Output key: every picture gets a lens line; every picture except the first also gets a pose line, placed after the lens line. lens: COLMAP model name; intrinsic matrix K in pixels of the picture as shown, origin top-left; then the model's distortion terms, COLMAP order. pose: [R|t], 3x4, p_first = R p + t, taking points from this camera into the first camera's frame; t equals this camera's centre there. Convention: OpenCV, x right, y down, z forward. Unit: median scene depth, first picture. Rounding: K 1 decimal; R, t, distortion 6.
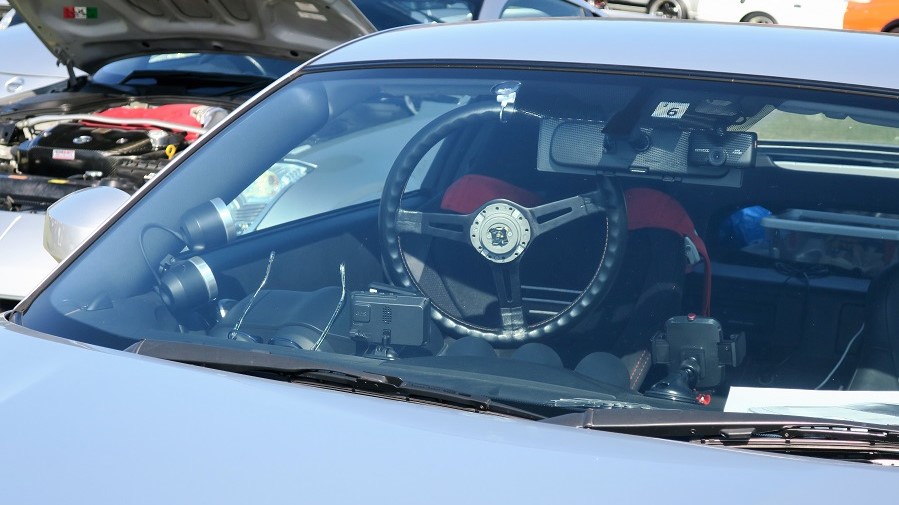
lens RADIAL K [[2151.3, 0, 449.6], [0, 2151.3, 252.5], [0, 0, 1]] dist [0.017582, 0.000000]
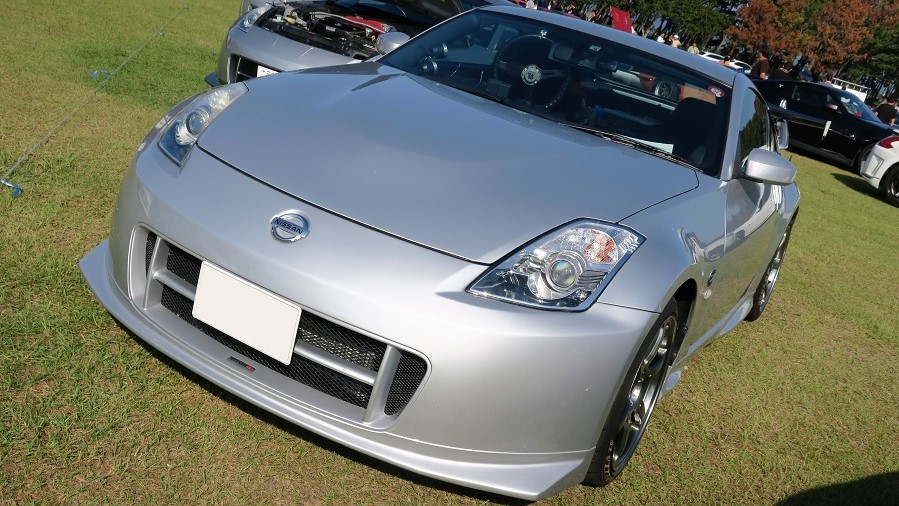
lens RADIAL K [[1052.8, 0, 452.4], [0, 1052.8, 251.5], [0, 0, 1]] dist [0.018090, 0.000000]
pose [[0.969844, 0.238626, 0.049605, -0.101141], [-0.242495, 0.965184, 0.098063, 0.114547], [-0.024478, -0.107134, 0.993943, -0.544332]]
